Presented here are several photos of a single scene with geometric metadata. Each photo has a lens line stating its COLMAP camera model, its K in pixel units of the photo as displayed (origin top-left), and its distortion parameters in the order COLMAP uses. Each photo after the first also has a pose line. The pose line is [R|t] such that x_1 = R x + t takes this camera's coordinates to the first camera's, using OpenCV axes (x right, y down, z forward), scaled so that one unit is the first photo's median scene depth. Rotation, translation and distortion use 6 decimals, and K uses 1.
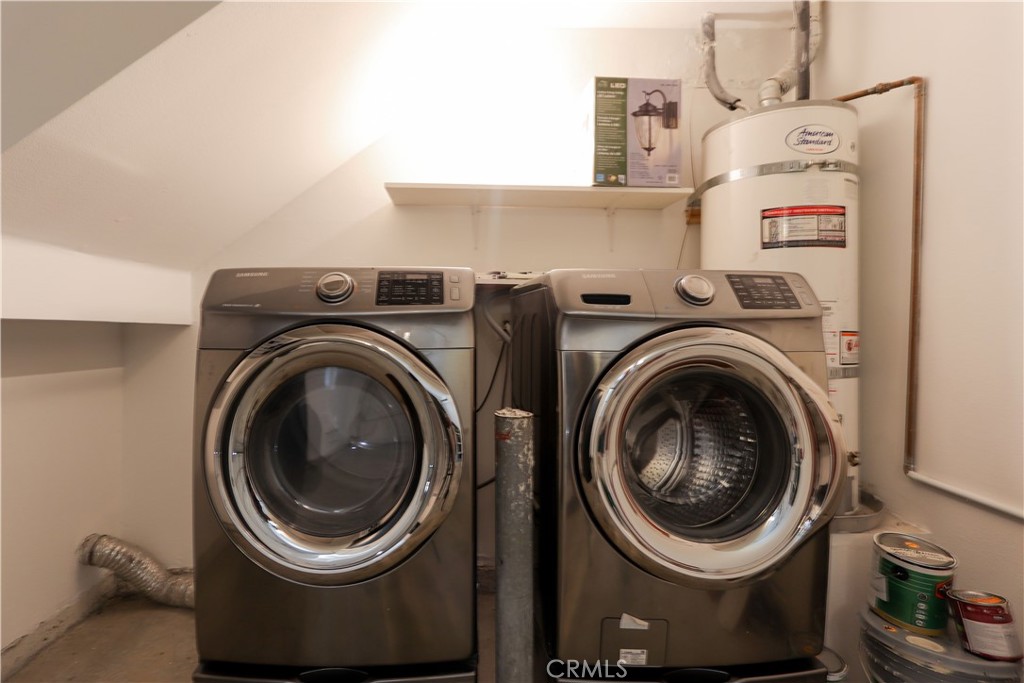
lens RADIAL K [[464.0, 0, 498.5], [0, 464.0, 341.3], [0, 0, 1]] dist [0.002498, 0.000008]
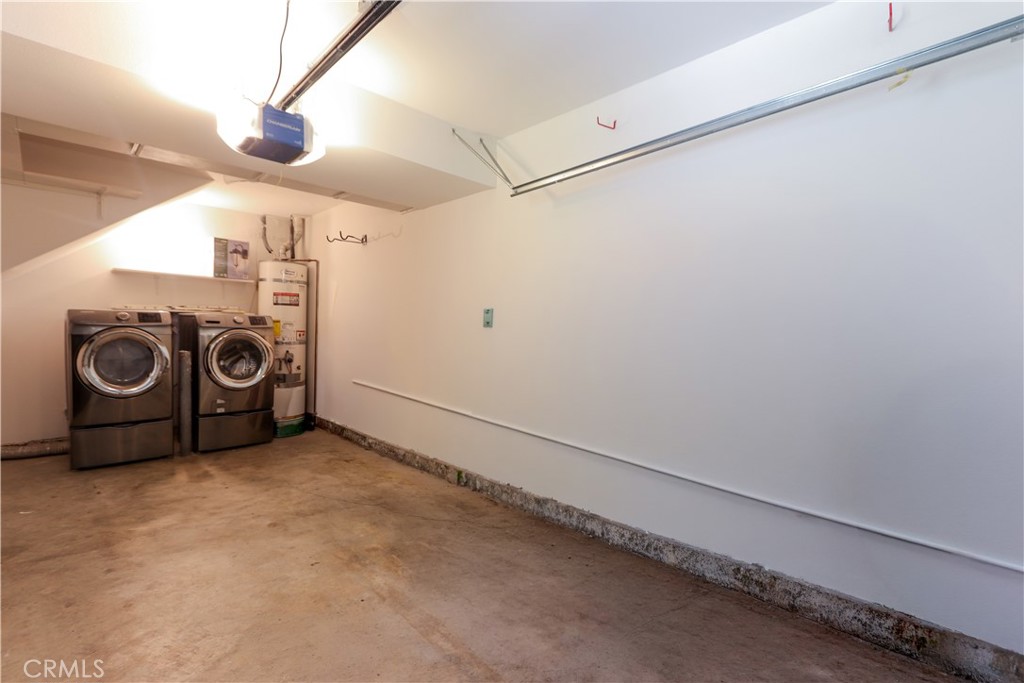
lens RADIAL K [[464.0, 0, 498.5], [0, 464.0, 341.3], [0, 0, 1]] dist [0.002498, 0.000008]
pose [[0.766694, -0.005540, 0.641988, -0.309196], [0.004731, 0.999984, 0.002980, 0.051122], [-0.641995, 0.000753, 0.766709, -2.515315]]
